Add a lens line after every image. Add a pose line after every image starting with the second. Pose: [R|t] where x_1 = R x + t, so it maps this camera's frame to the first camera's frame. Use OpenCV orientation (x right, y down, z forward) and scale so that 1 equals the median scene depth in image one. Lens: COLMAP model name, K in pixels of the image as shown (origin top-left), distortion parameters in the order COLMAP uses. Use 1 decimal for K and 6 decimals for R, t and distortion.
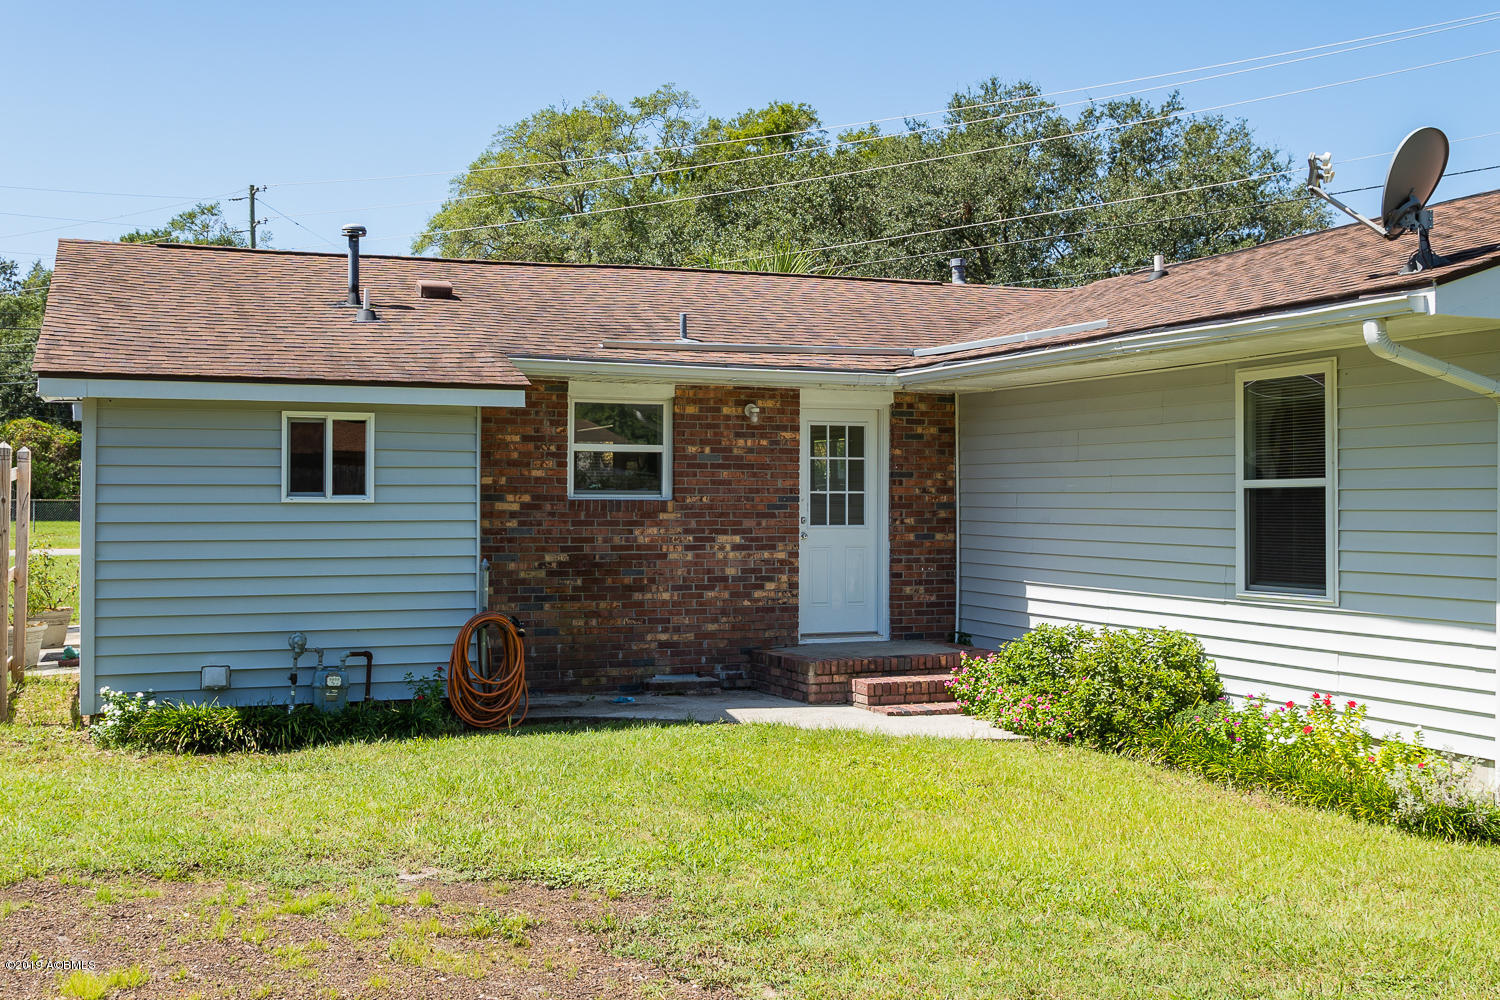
lens RADIAL K [[1584.2, 0, 729.7], [0, 1584.2, 493.0], [0, 0, 1]] dist [-0.007448, 0.046205]
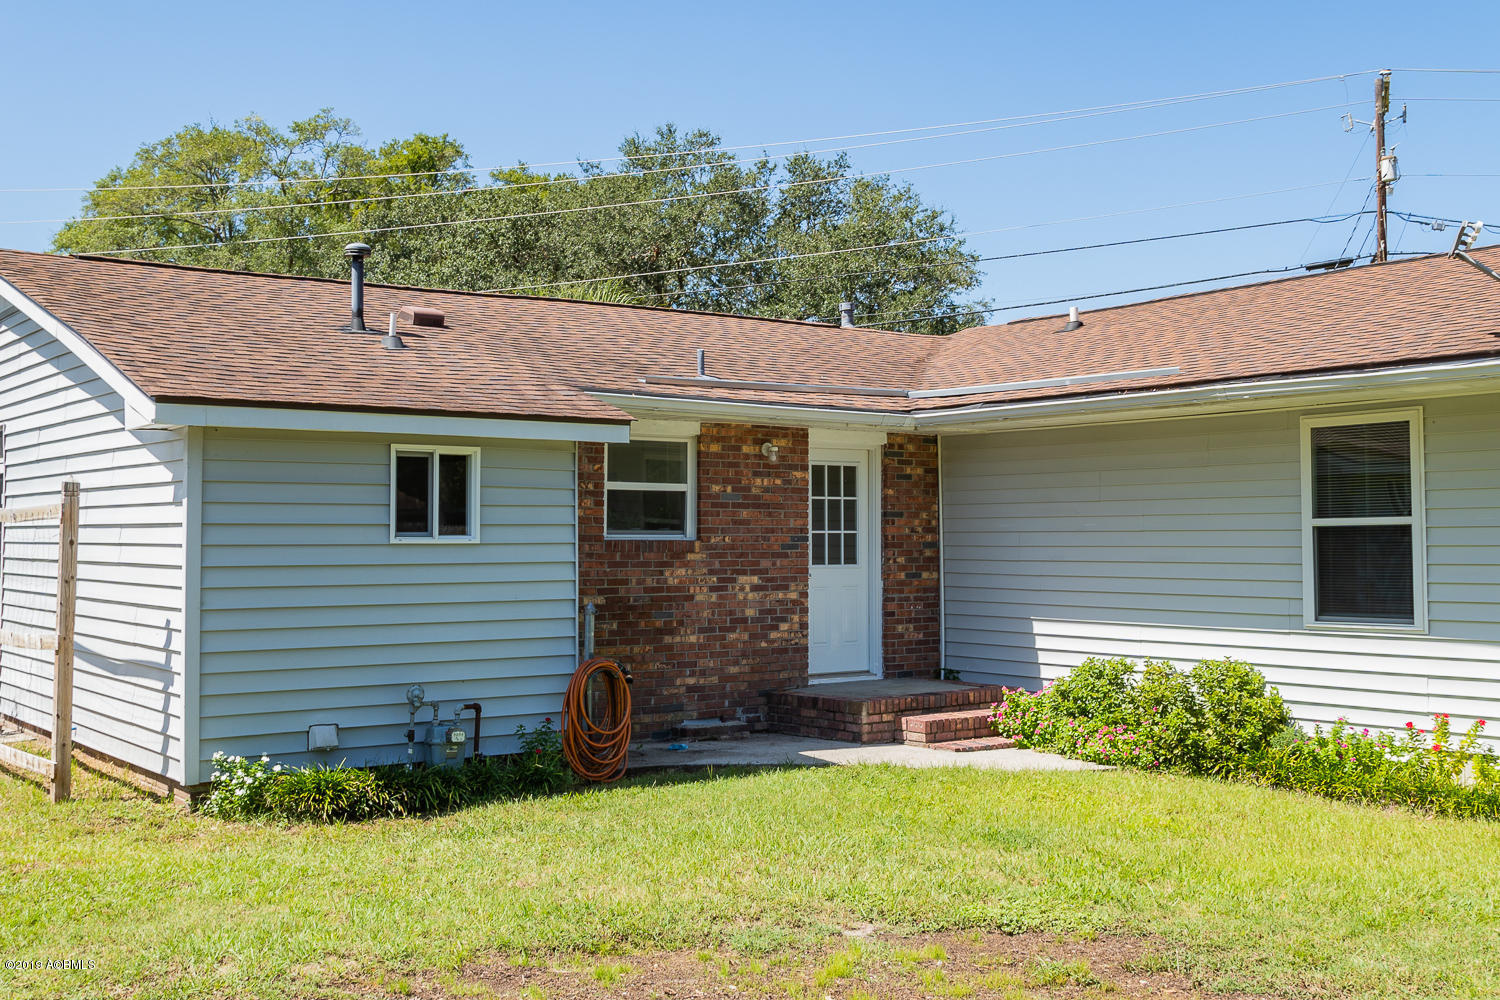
lens RADIAL K [[1594.5, 0, 750.0], [0, 1594.5, 500.0], [0, 0, 1]] dist [-0.004080, 0.006468]
pose [[0.964745, 0.002842, 0.263170, -0.270997], [0.003039, 0.999755, -0.021939, 0.001401], [-0.263168, 0.021966, 0.964500, 0.045203]]
